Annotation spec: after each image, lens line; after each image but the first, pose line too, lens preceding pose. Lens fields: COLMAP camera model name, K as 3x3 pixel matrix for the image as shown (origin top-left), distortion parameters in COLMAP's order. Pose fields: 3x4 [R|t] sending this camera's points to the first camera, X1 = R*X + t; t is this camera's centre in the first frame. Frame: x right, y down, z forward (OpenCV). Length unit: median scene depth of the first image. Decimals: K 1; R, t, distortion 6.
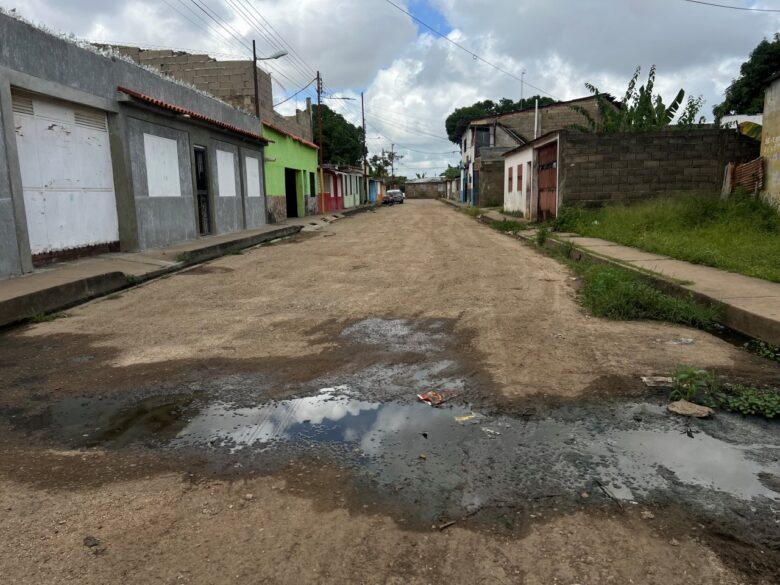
lens RADIAL K [[590.3, 0, 395.5], [0, 590.3, 293.4], [0, 0, 1]] dist [0.034865, -0.025973]
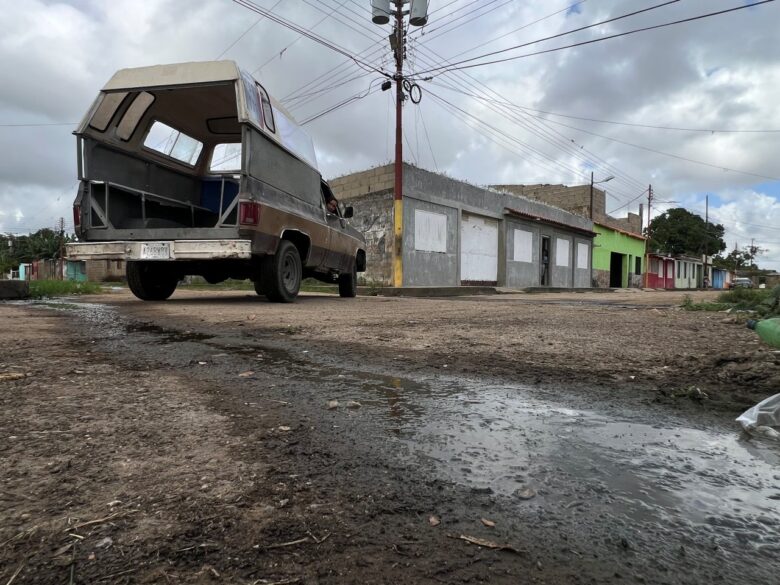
lens RADIAL K [[471.4, 0, 389.1], [0, 471.4, 300.8], [0, 0, 1]] dist [0.007360, -0.001001]
pose [[0.777479, 0.045723, -0.627245, 0.168882], [-0.128468, 0.987870, -0.087226, 0.107852], [0.615648, 0.148397, 0.773922, -0.298875]]
